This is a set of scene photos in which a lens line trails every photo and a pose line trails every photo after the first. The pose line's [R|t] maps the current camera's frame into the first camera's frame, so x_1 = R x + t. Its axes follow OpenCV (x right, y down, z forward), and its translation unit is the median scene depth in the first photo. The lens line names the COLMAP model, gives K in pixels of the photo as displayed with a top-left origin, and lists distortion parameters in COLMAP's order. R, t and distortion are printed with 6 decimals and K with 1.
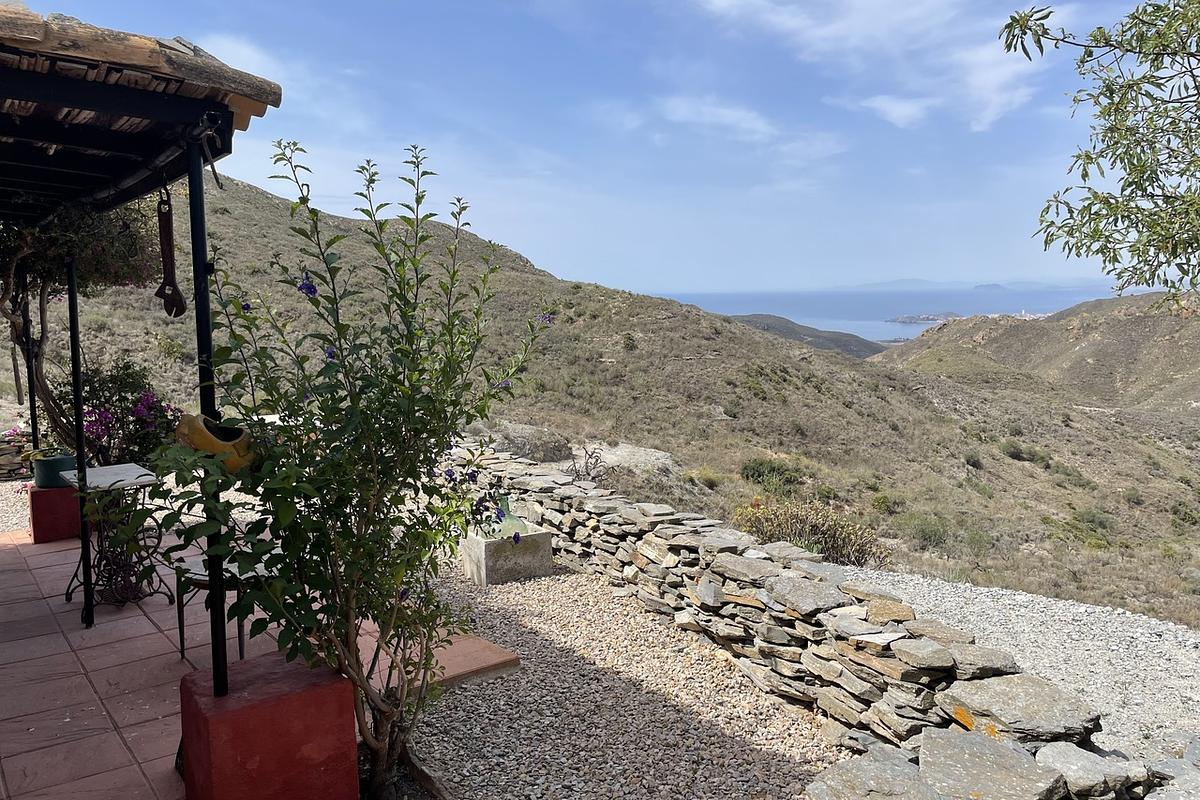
lens RADIAL K [[902.9, 0, 599.1], [0, 902.9, 398.0], [0, 0, 1]] dist [0.038963, -0.062044]
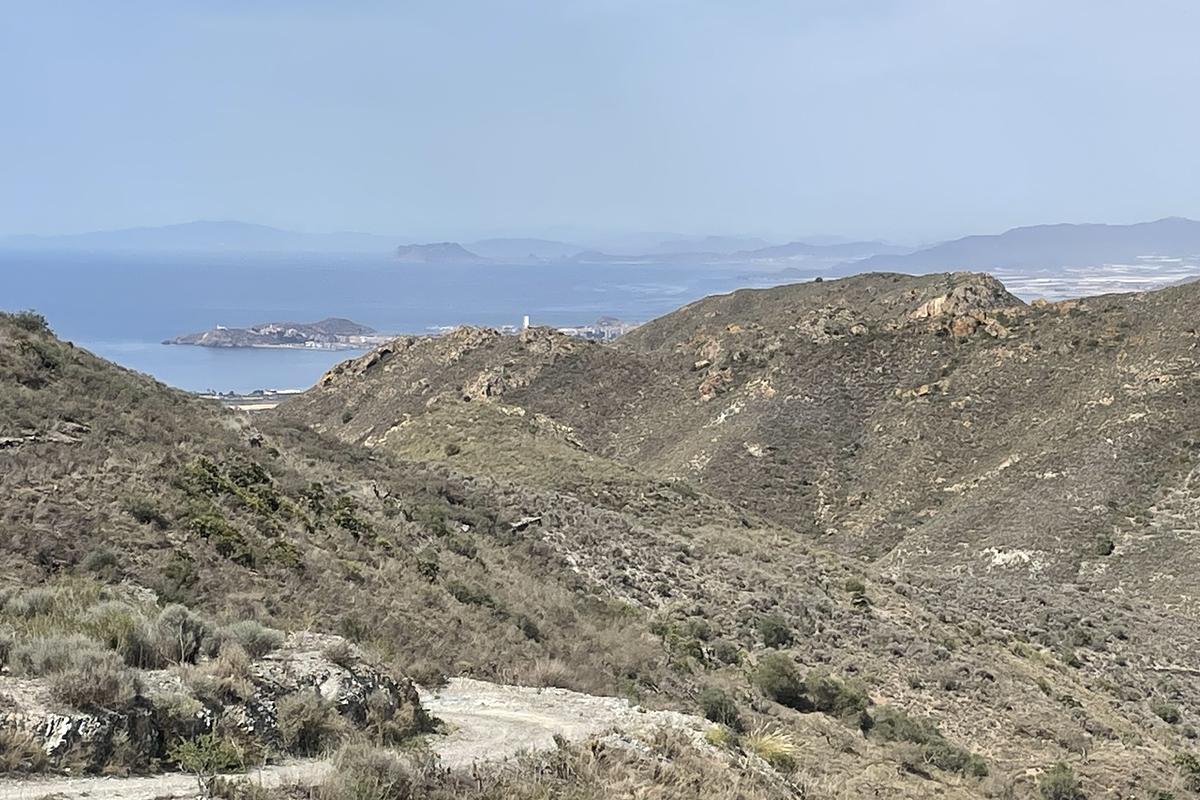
lens RADIAL K [[2773.2, 0, 600.2], [0, 2773.2, 400.0], [0, 0, 1]] dist [0.119640, 0.000000]
pose [[0.881032, -0.000330, 0.473056, -0.108624], [0.030535, 0.997954, -0.056173, 0.001960], [-0.472070, 0.063935, 0.879240, 0.015657]]
